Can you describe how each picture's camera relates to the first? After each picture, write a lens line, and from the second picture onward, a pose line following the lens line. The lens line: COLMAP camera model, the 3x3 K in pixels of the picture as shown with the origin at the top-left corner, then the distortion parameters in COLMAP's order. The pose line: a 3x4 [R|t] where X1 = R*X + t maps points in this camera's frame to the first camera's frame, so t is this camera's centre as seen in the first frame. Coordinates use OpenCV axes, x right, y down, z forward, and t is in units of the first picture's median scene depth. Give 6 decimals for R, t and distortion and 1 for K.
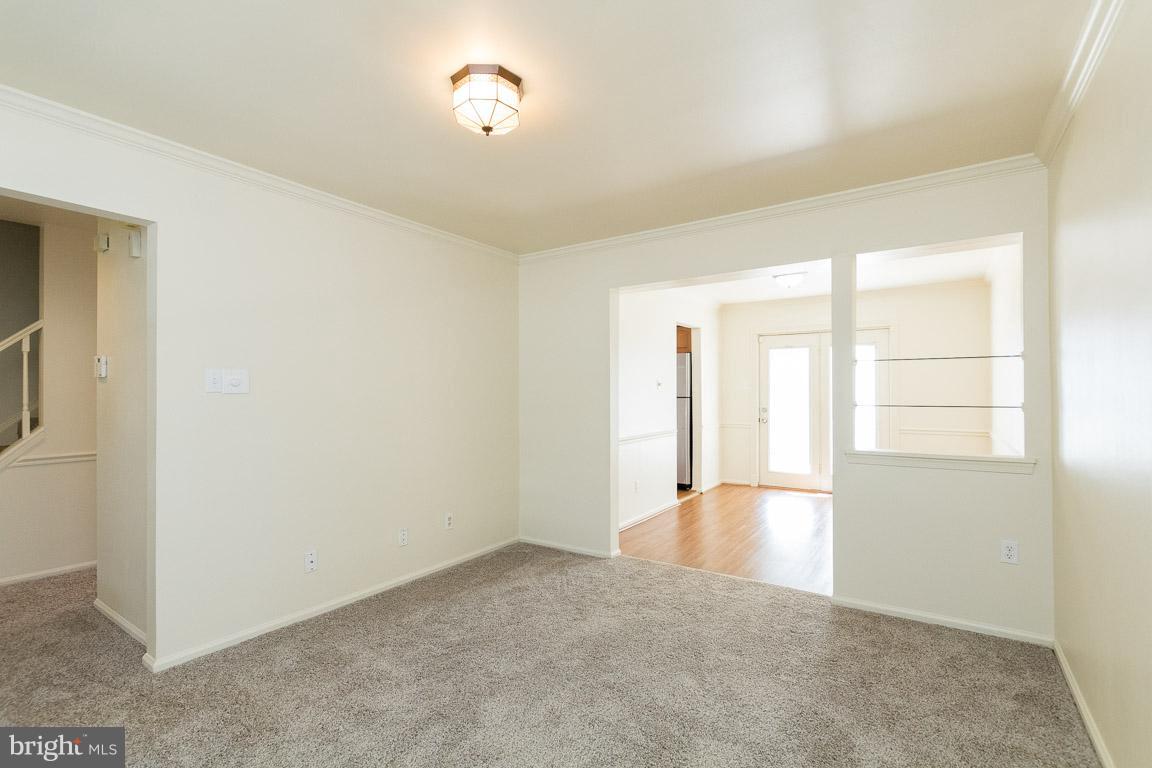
lens RADIAL K [[525.8, 0, 570.7], [0, 525.8, 385.9], [0, 0, 1]] dist [0.001441, -0.000844]
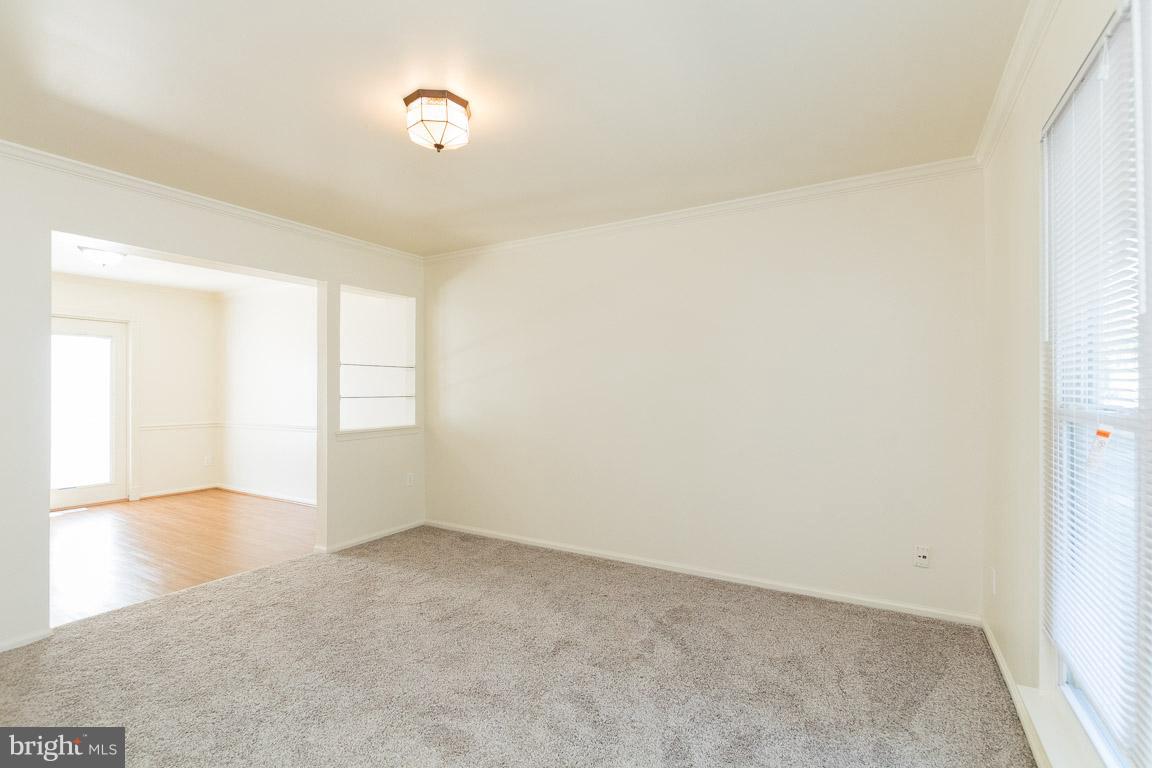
lens RADIAL K [[525.8, 0, 570.7], [0, 525.8, 385.9], [0, 0, 1]] dist [0.001441, -0.000844]
pose [[-0.079330, 0.007974, 0.996816, -0.889008], [-0.009686, 0.999915, -0.008770, 0.012784], [-0.996801, -0.010351, -0.079246, 0.560022]]
